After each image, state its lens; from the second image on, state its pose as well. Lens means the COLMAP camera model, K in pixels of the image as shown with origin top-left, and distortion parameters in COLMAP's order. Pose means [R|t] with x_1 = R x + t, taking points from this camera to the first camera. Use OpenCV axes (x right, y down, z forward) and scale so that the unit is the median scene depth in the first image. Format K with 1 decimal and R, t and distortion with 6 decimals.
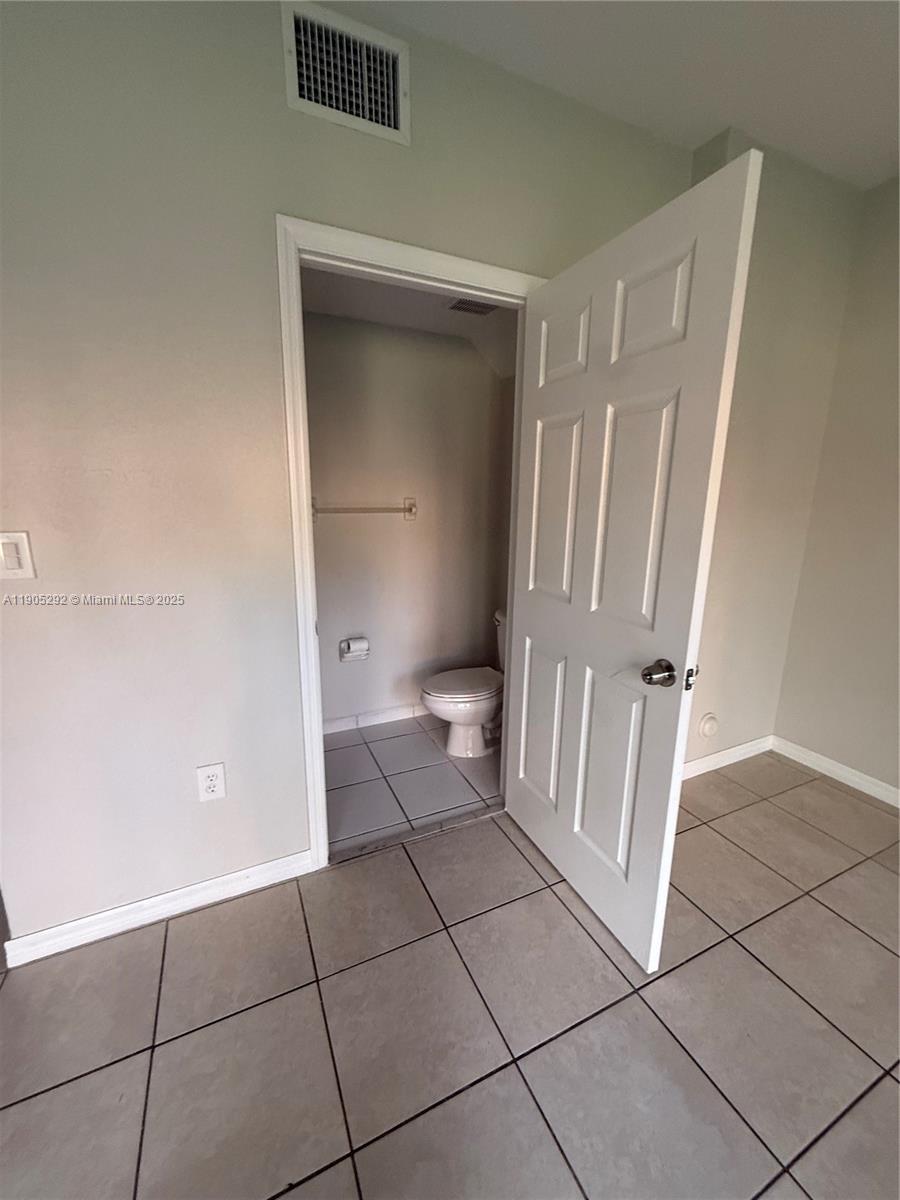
lens RADIAL K [[483.7, 0, 450.0], [0, 483.7, 600.0], [0, 0, 1]] dist [0.002831, 0.000206]
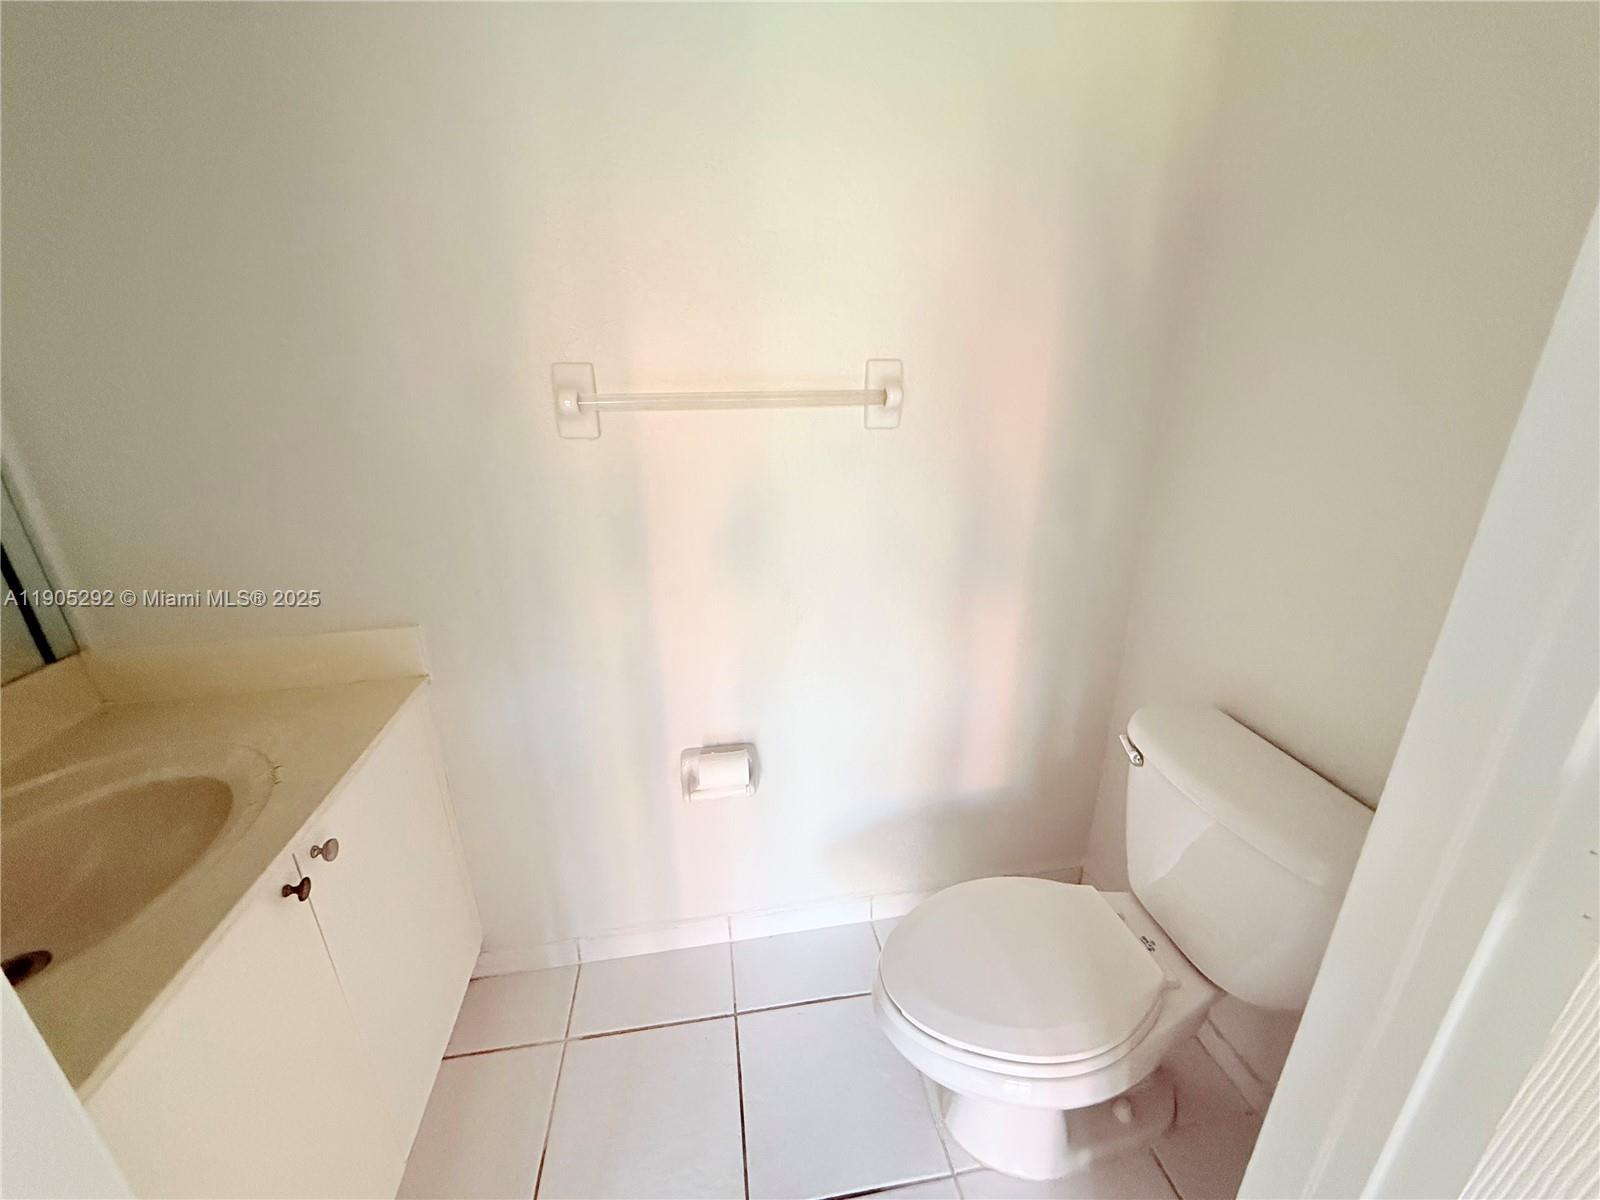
lens RADIAL K [[645.0, 0, 796.6], [0, 645.0, 600.6], [0, 0, 1]] dist [0.002831, 0.000206]
pose [[0.963957, 0.072480, -0.255995, -0.017597], [-0.036656, 0.989182, 0.142038, -0.110281], [0.263521, -0.127534, 0.956186, 0.552554]]
